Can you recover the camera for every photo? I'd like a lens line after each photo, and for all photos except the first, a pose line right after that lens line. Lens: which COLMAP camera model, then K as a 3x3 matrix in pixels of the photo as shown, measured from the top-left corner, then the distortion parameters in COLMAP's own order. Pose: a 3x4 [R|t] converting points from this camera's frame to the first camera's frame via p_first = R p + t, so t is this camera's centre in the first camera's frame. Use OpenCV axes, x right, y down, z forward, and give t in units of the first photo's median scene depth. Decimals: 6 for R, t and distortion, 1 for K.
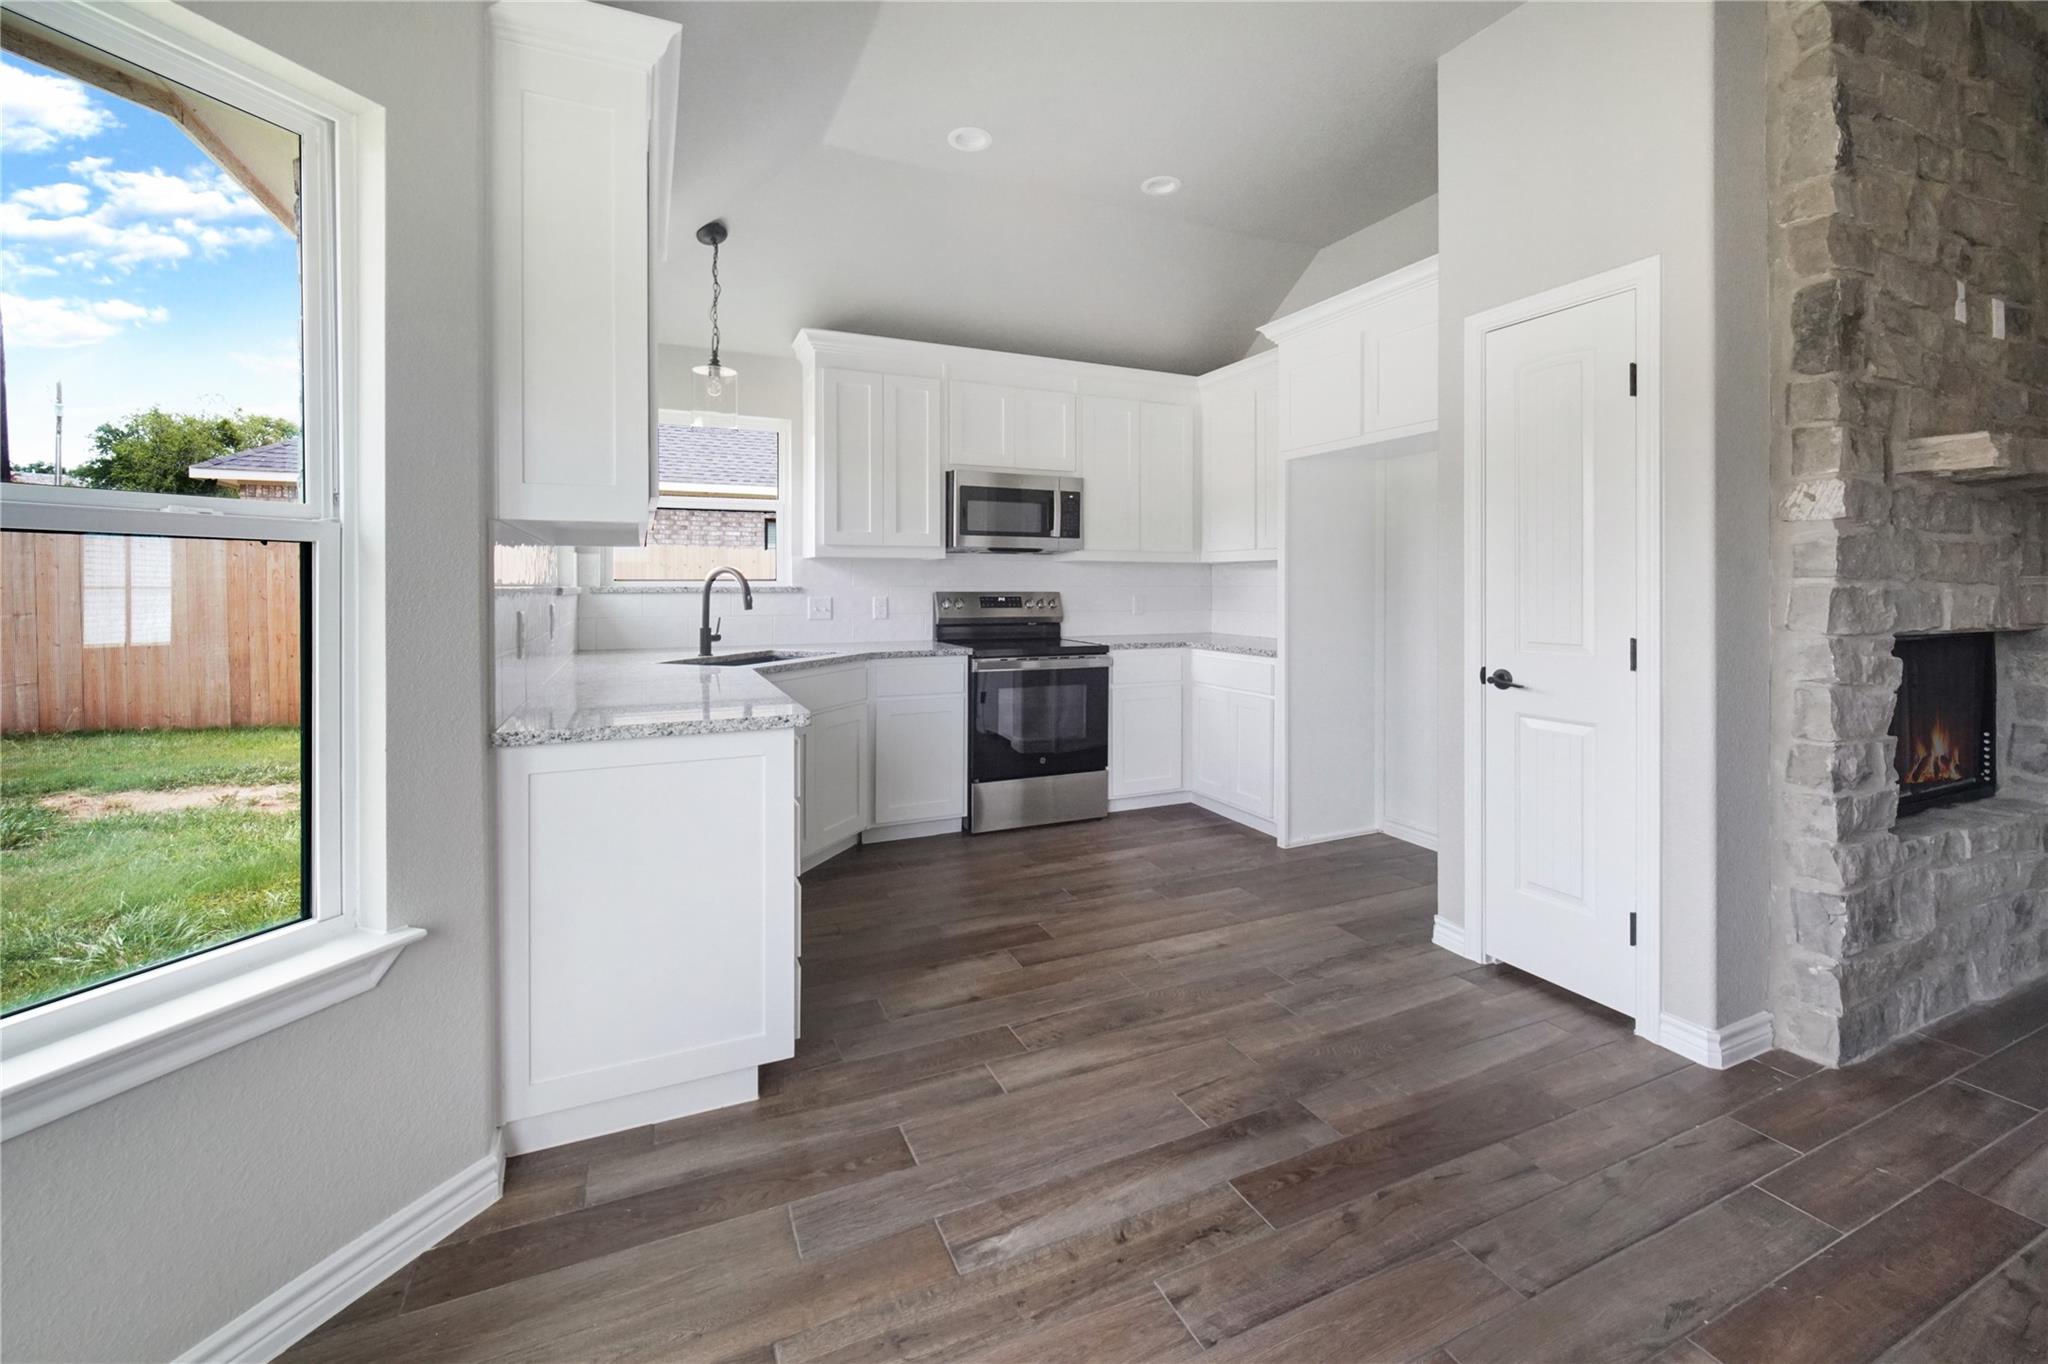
lens RADIAL K [[848.3, 0, 1033.9], [0, 848.3, 618.6], [0, 0, 1]] dist [0.004098, 0.000387]
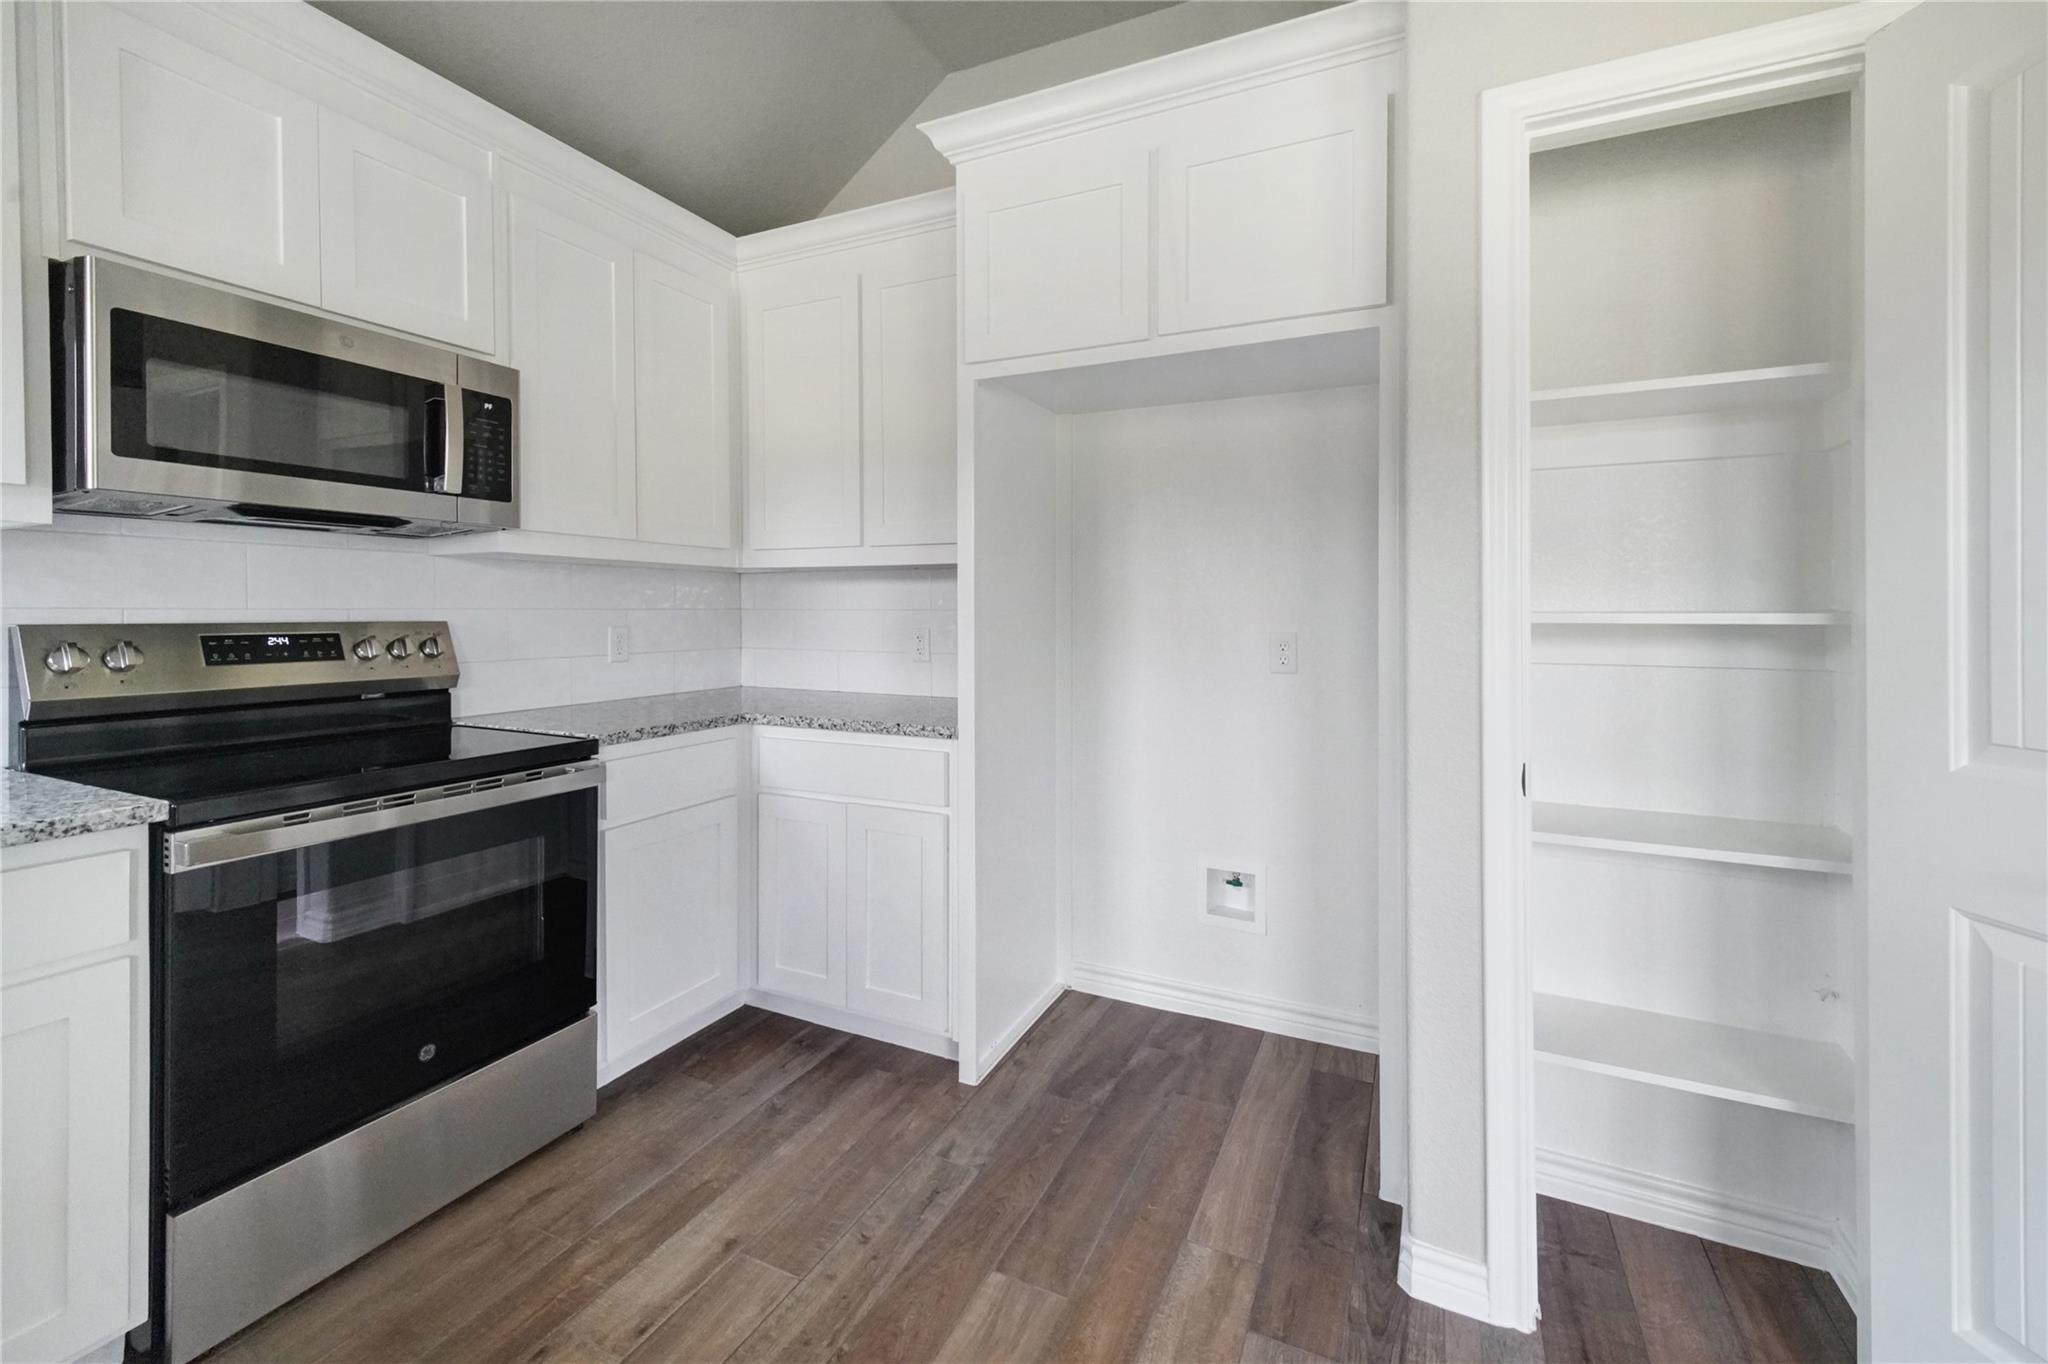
lens RADIAL K [[848.3, 0, 1033.9], [0, 848.3, 618.6], [0, 0, 1]] dist [0.004098, 0.000387]
pose [[0.762489, -0.008690, 0.646943, -0.027340], [0.022294, 0.999669, -0.012848, -0.021258], [-0.646617, 0.024220, 0.762430, 0.486703]]
